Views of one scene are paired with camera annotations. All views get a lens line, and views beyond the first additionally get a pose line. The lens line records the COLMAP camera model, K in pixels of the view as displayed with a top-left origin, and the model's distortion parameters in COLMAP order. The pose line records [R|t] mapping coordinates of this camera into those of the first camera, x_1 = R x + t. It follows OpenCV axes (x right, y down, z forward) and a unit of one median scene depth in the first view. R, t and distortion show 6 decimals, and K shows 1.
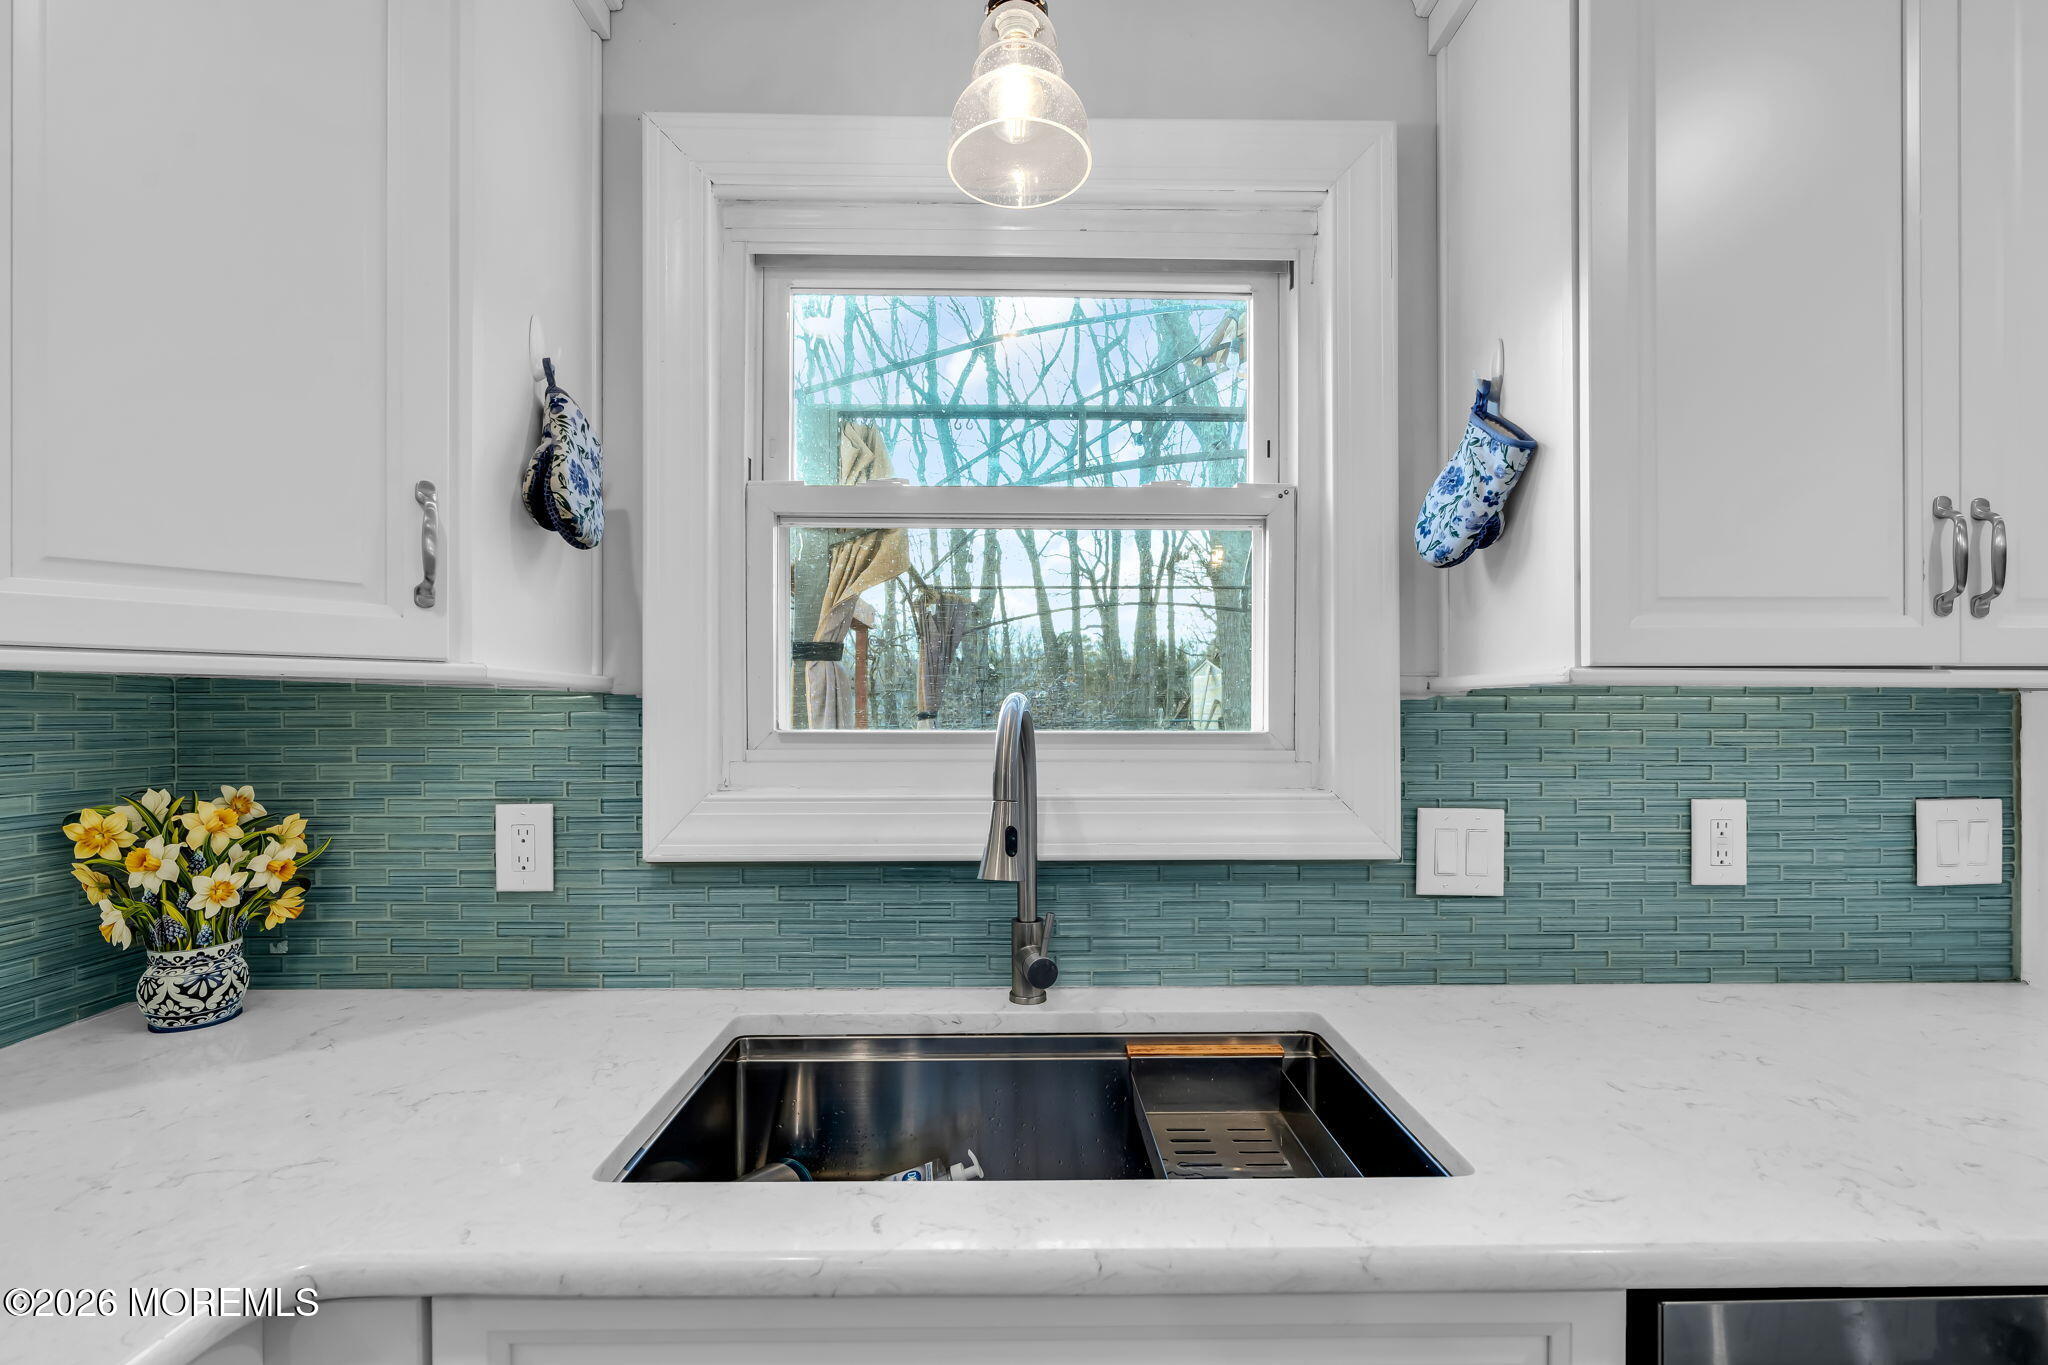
lens RADIAL K [[920.1, 0, 1023.6], [0, 920.1, 726.6], [0, 0, 1]] dist [-0.004084, 0.001890]
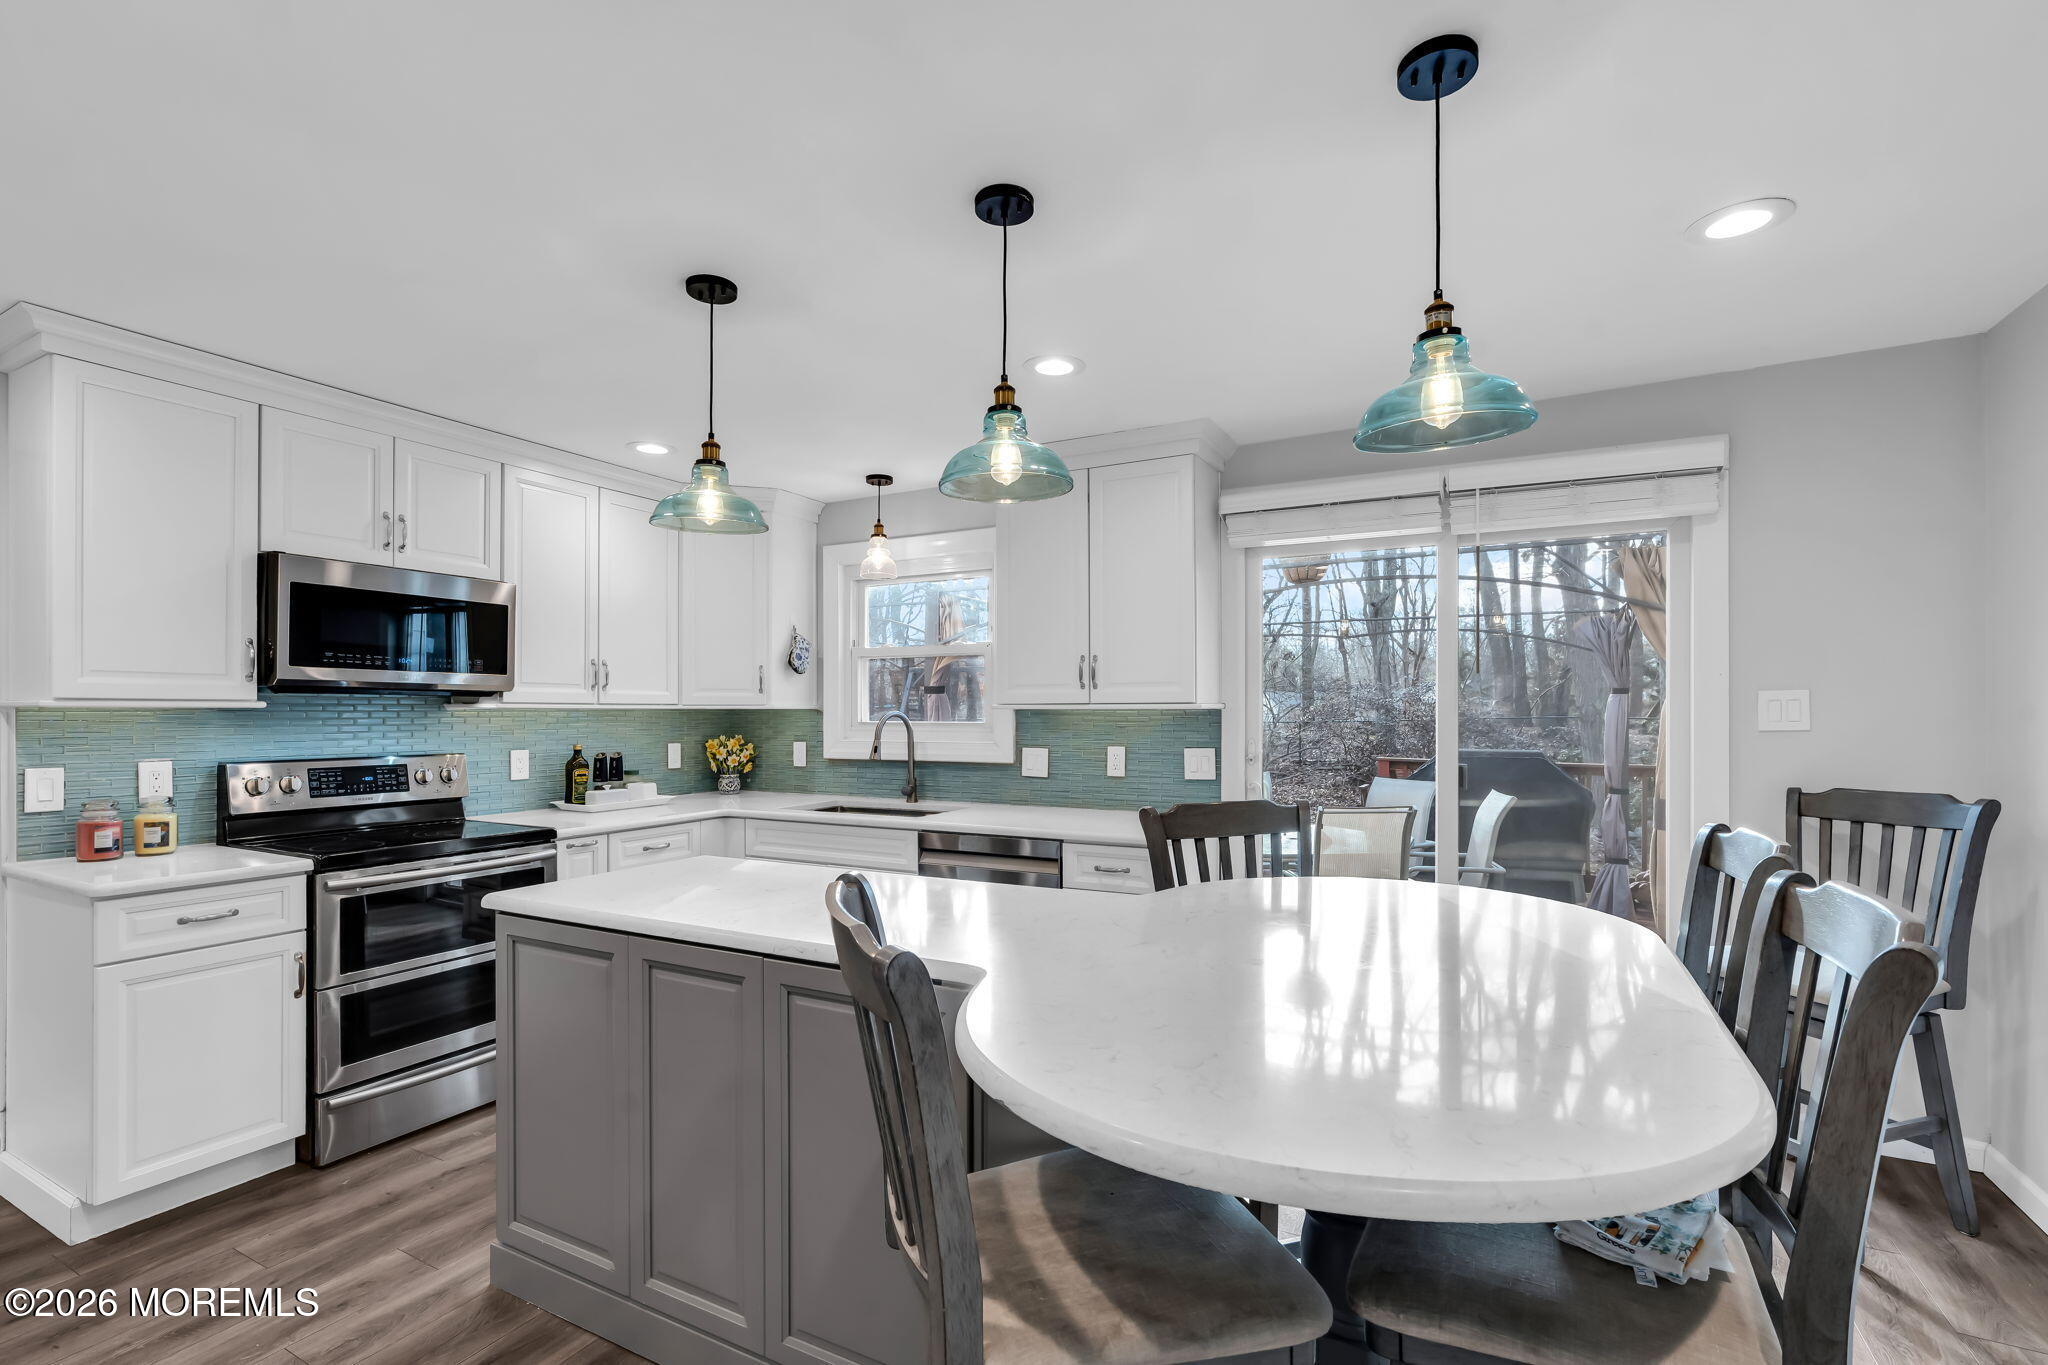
lens RADIAL K [[920.1, 0, 1016.9], [0, 920.1, 714.9], [0, 0, 1]] dist [-0.004084, 0.001890]
pose [[0.868992, -0.000236, -0.494826, 1.983680], [-0.003280, 0.999975, -0.006236, 0.000032], [0.494816, 0.007042, 0.868969, -1.703574]]
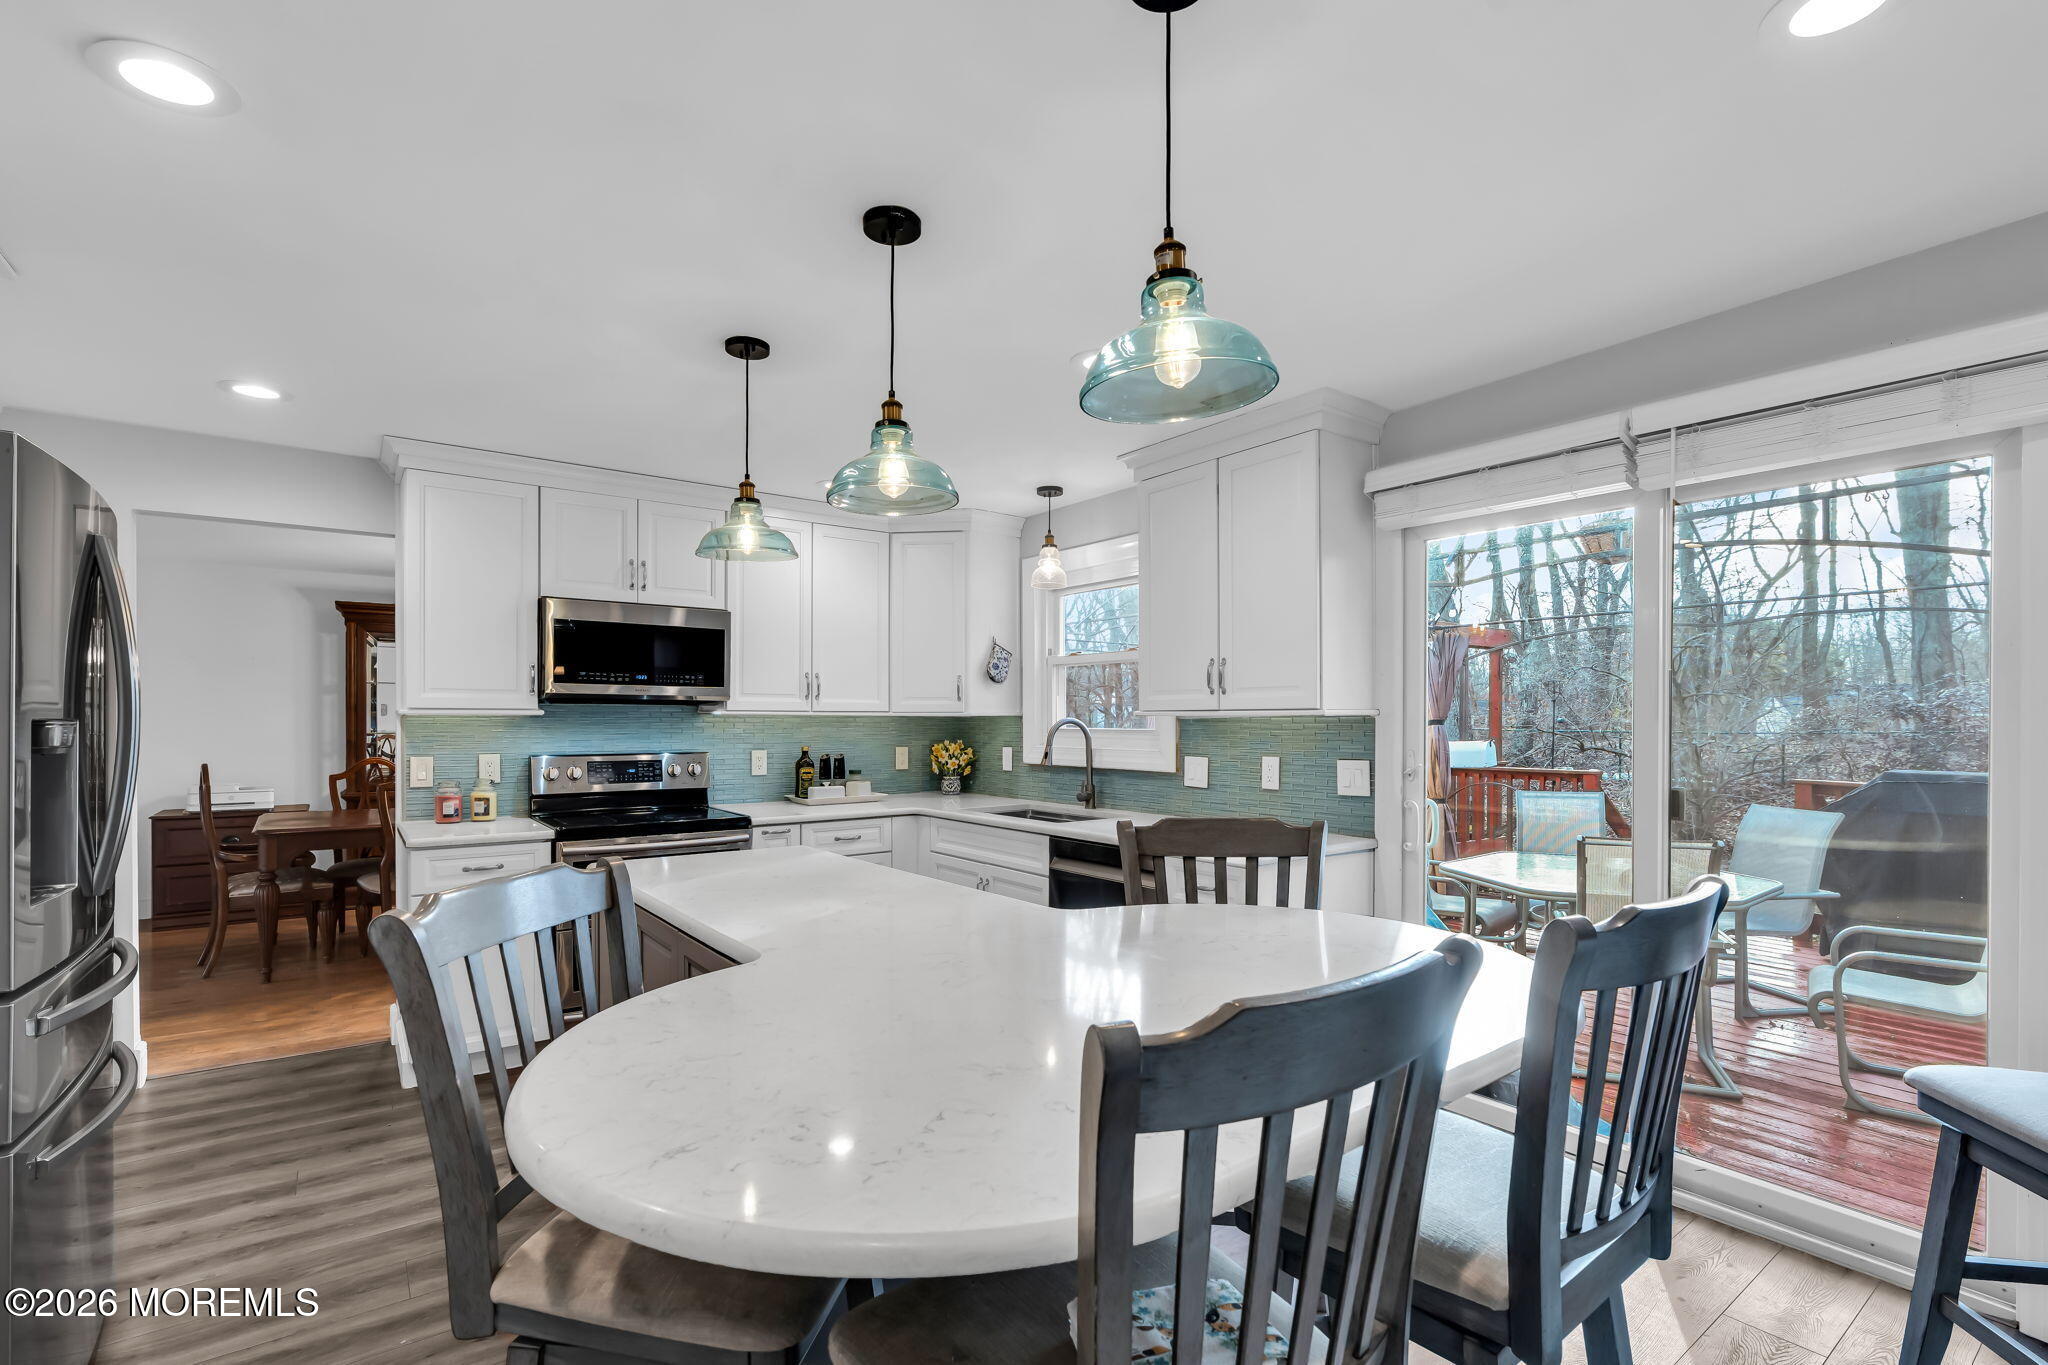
lens RADIAL K [[920.1, 0, 1017.5], [0, 920.1, 731.4], [0, 0, 1]] dist [-0.004084, 0.001890]
pose [[0.581916, 0.009769, -0.813190, 2.577154], [-0.008286, 0.999947, 0.006083, -0.002801], [0.813207, 0.003198, 0.581966, -1.163930]]
